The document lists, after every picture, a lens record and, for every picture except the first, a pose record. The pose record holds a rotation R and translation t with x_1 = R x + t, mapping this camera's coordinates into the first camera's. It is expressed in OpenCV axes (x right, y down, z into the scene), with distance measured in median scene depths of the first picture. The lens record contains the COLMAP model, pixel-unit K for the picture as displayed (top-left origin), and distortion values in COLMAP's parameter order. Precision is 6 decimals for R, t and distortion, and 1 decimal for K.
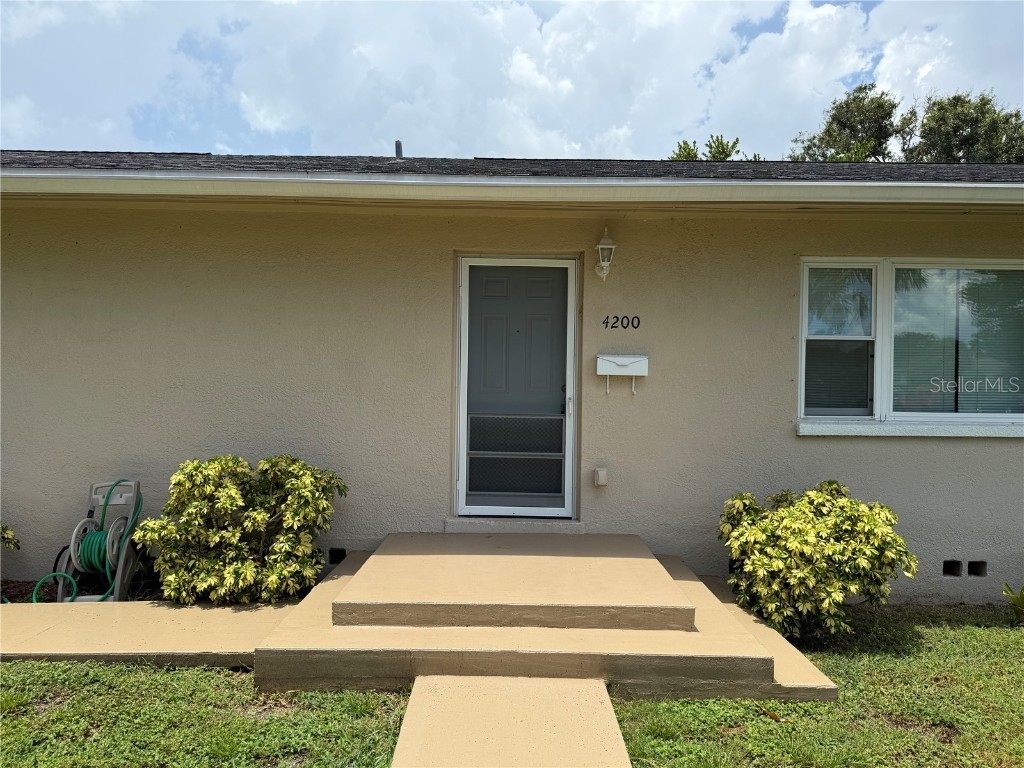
lens RADIAL K [[725.2, 0, 510.7], [0, 725.2, 384.1], [0, 0, 1]] dist [0.051762, -0.067789]
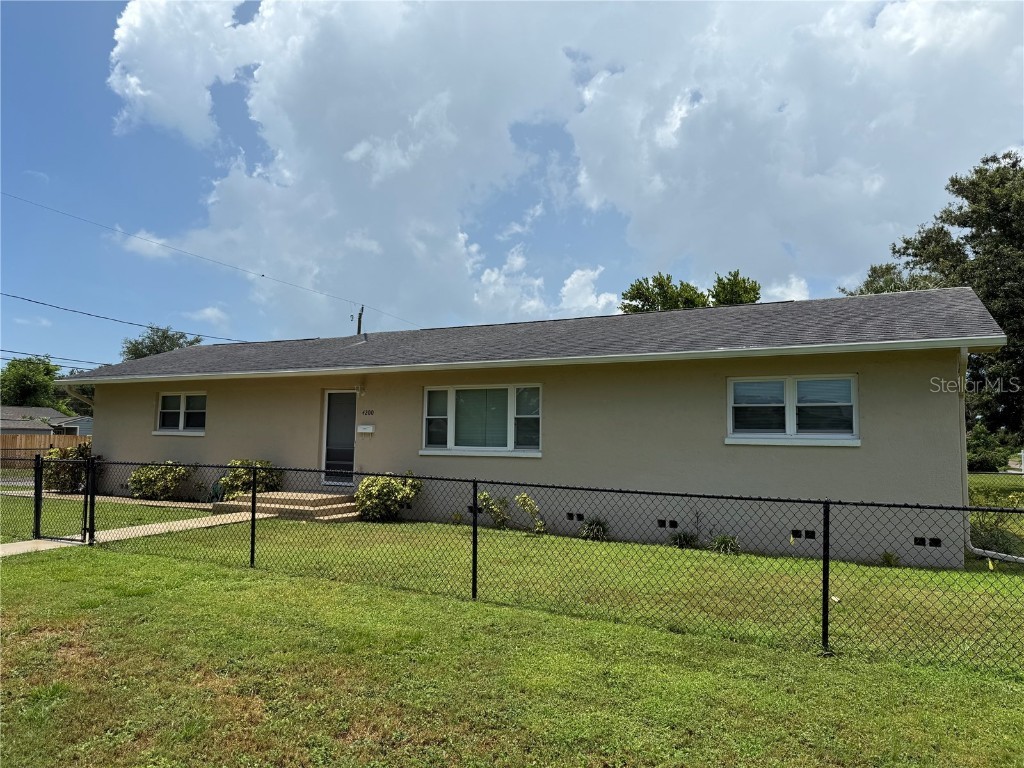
lens RADIAL K [[725.2, 0, 515.5], [0, 725.2, 382.7], [0, 0, 1]] dist [0.051762, -0.067789]
pose [[0.887440, -0.038569, -0.459307, 1.871115], [-0.001868, 0.996184, -0.087261, 0.037511], [0.460920, 0.078296, 0.883981, -1.139041]]
